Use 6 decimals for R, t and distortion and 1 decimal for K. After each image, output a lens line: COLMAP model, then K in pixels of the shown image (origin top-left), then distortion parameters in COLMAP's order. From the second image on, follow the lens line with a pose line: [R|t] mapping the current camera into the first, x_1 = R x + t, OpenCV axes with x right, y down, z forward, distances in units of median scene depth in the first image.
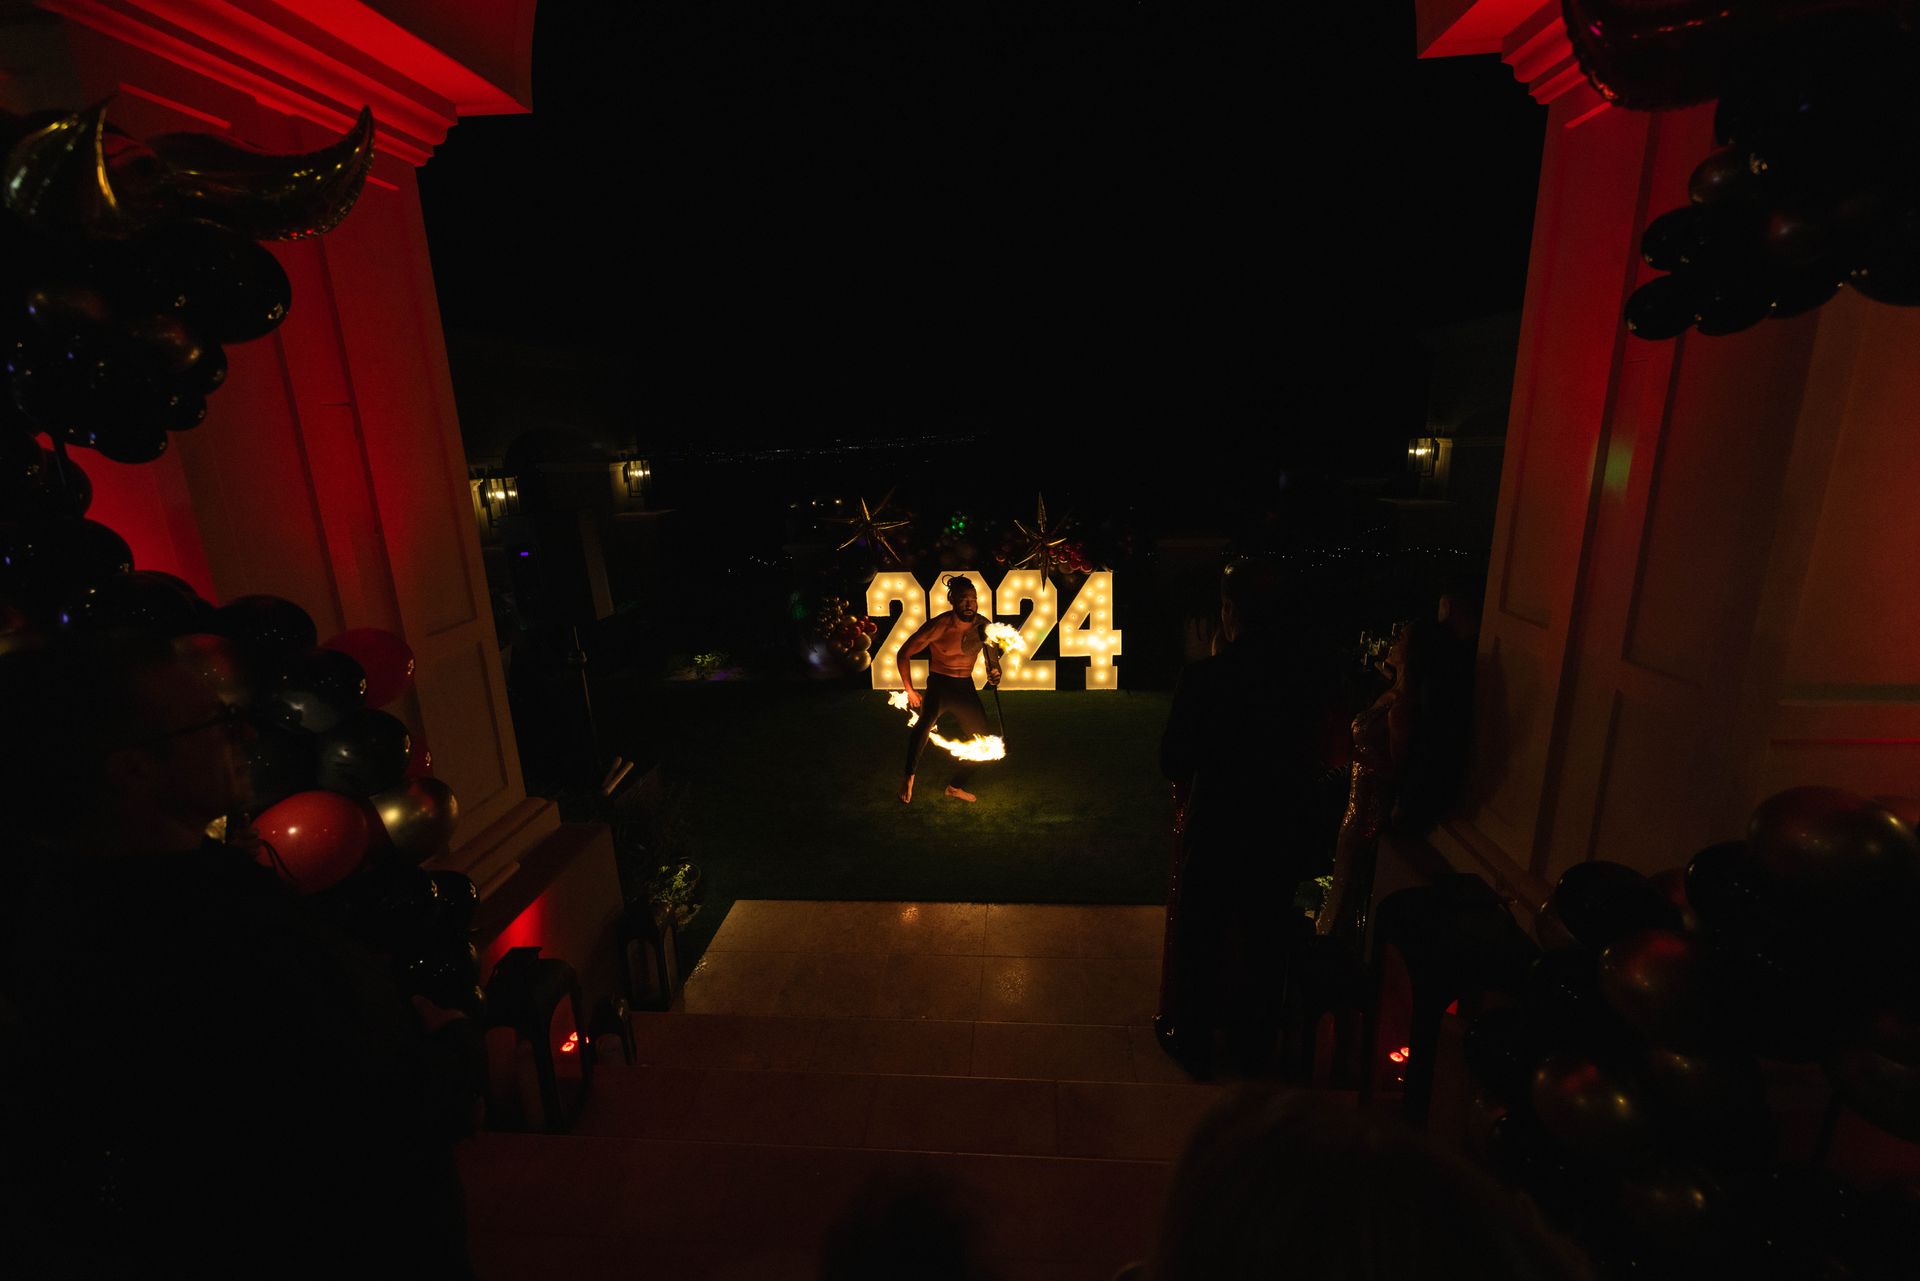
lens RADIAL K [[825.3, 0, 950.8], [0, 825.3, 630.8], [0, 0, 1]] dist [0.000192, 0.000016]
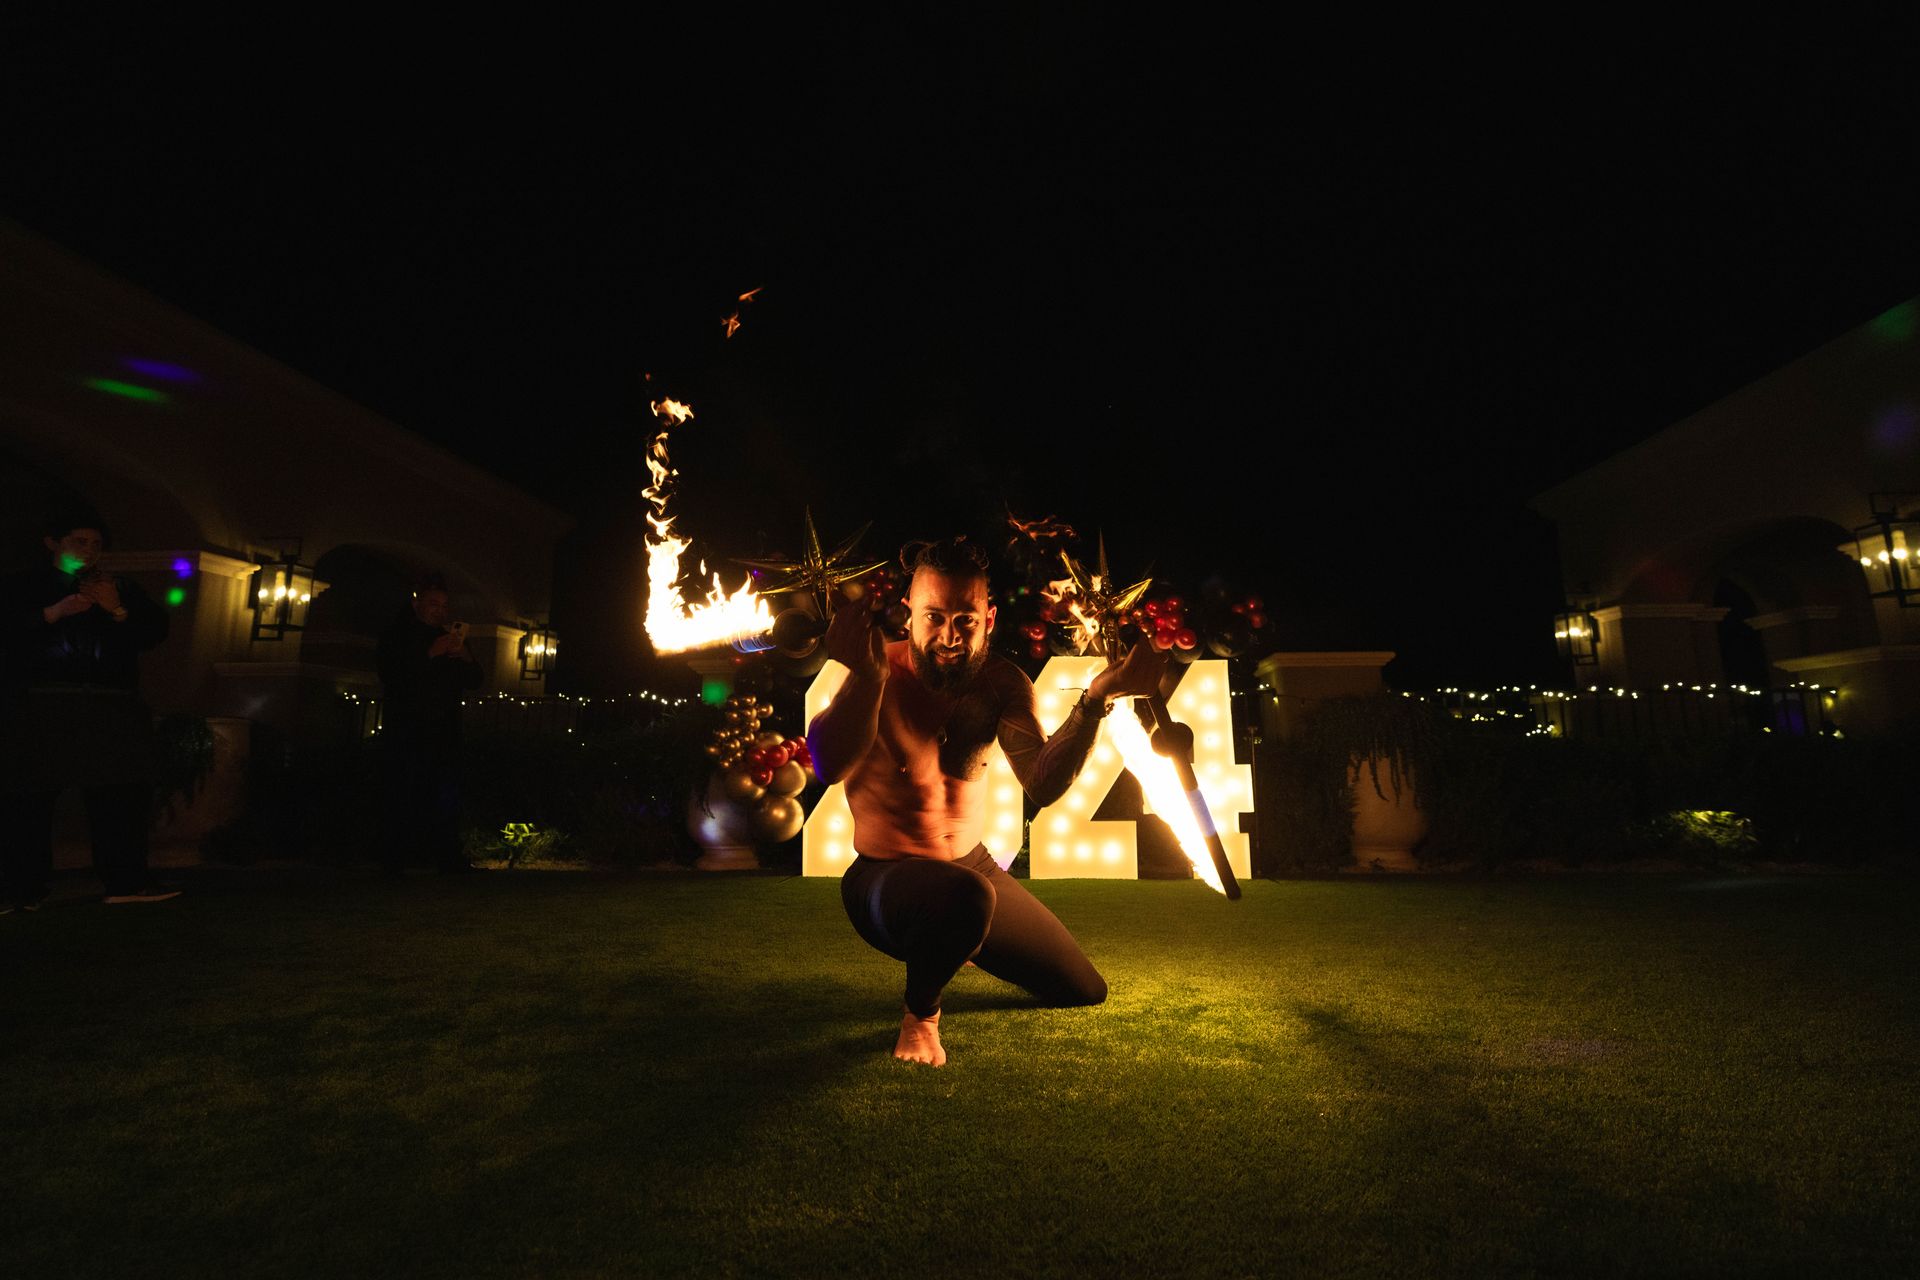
lens RADIAL K [[838.9, 0, 971.4], [0, 838.9, 640.1], [0, 0, 1]] dist [-0.000932, -0.000353]
pose [[0.999453, 0.028544, 0.016702, 0.003619], [-0.019684, 0.919279, -0.393114, 0.144864], [-0.026575, 0.392570, 0.919338, 0.427996]]
